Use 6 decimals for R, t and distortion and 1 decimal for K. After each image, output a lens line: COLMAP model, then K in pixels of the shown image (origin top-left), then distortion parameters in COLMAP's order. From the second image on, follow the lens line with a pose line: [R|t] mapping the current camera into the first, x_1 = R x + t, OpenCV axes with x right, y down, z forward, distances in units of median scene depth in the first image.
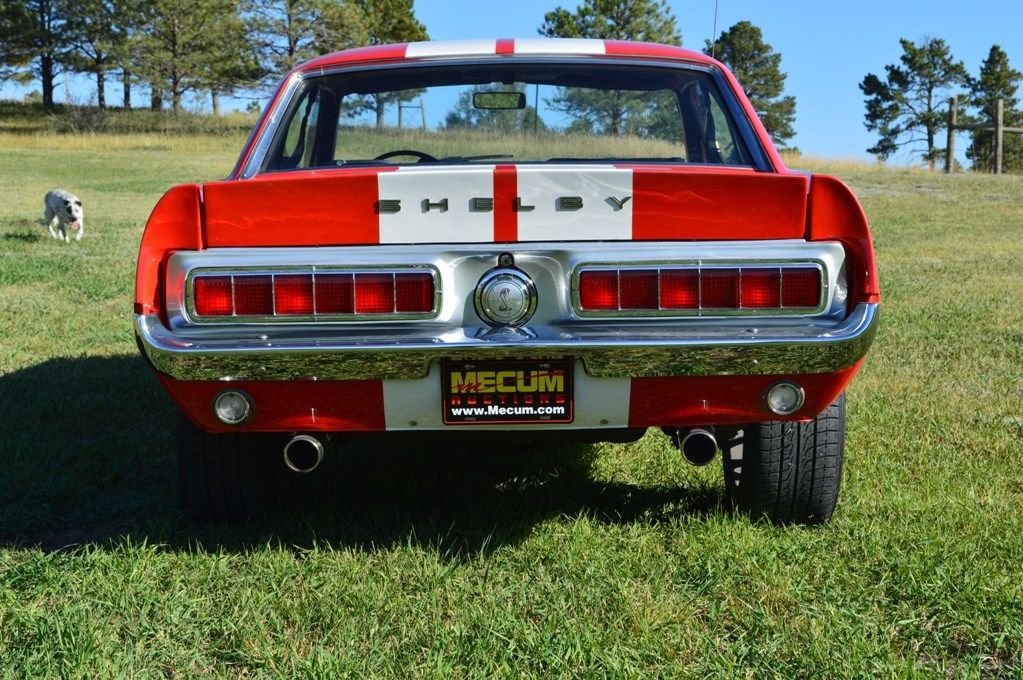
lens RADIAL K [[1848.2, 0, 511.5], [0, 1848.2, 340.0], [0, 0, 1]] dist [0.016964, 0.092875]
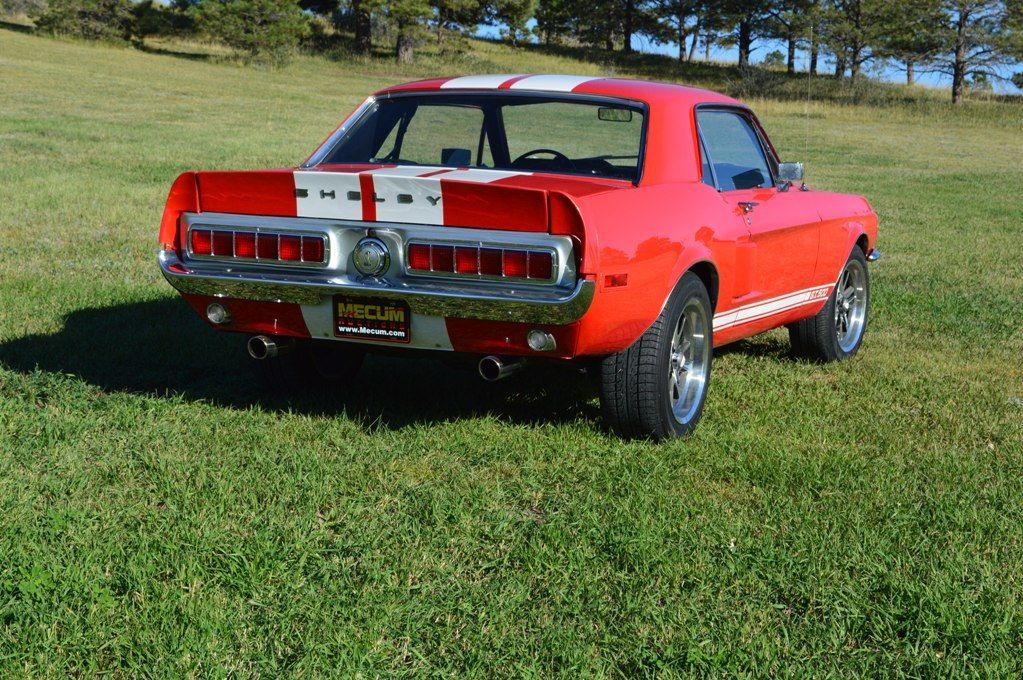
lens RADIAL K [[1848.2, 0, 511.5], [0, 1848.2, 340.0], [0, 0, 1]] dist [0.016964, 0.092875]
pose [[0.920627, 0.093519, -0.379077, 0.690657], [-0.085811, 0.995616, 0.037219, -0.021600], [0.380896, -0.001736, 0.924616, -0.373192]]
